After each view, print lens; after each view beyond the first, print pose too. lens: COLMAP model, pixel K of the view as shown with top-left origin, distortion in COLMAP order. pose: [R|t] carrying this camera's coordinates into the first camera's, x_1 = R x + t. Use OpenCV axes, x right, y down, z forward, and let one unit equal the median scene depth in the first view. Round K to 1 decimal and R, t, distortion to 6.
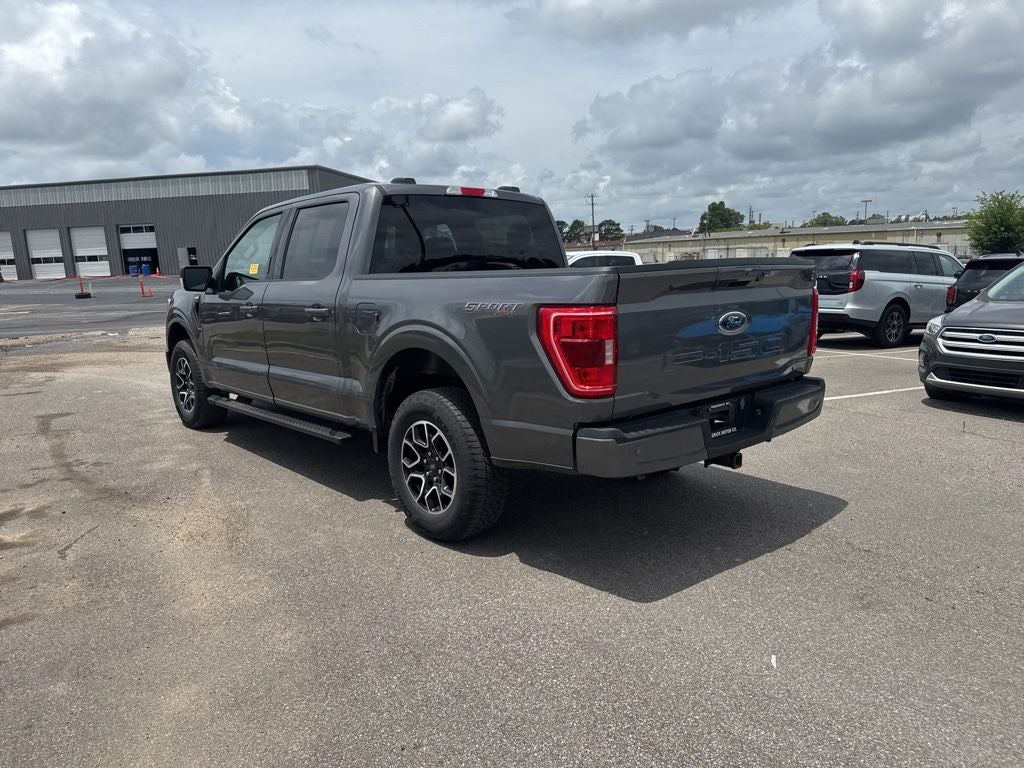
lens RADIAL K [[726.0, 0, 498.2], [0, 726.0, 407.3], [0, 0, 1]] dist [0.026503, -0.033137]
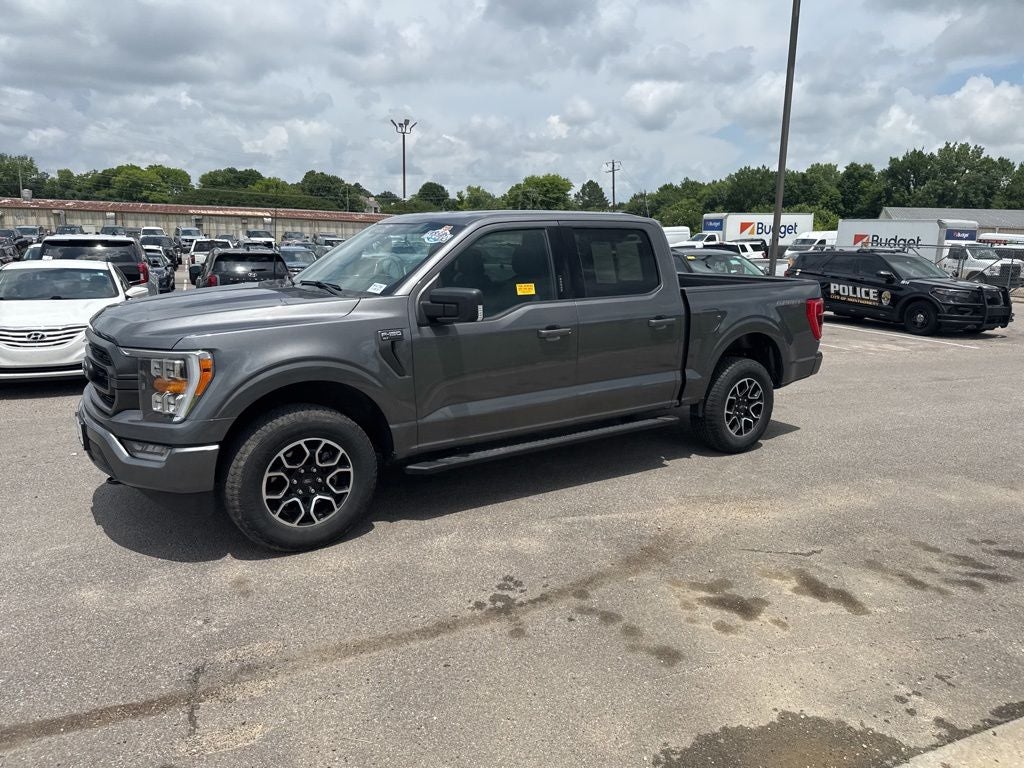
lens RADIAL K [[726.0, 0, 509.0], [0, 726.0, 382.3], [0, 0, 1]] dist [0.026503, -0.033137]
pose [[0.101219, -0.171446, 0.979980, -1.193919], [0.170897, 0.973393, 0.152642, -0.212684], [-0.980076, 0.152025, 0.127826, 0.897683]]
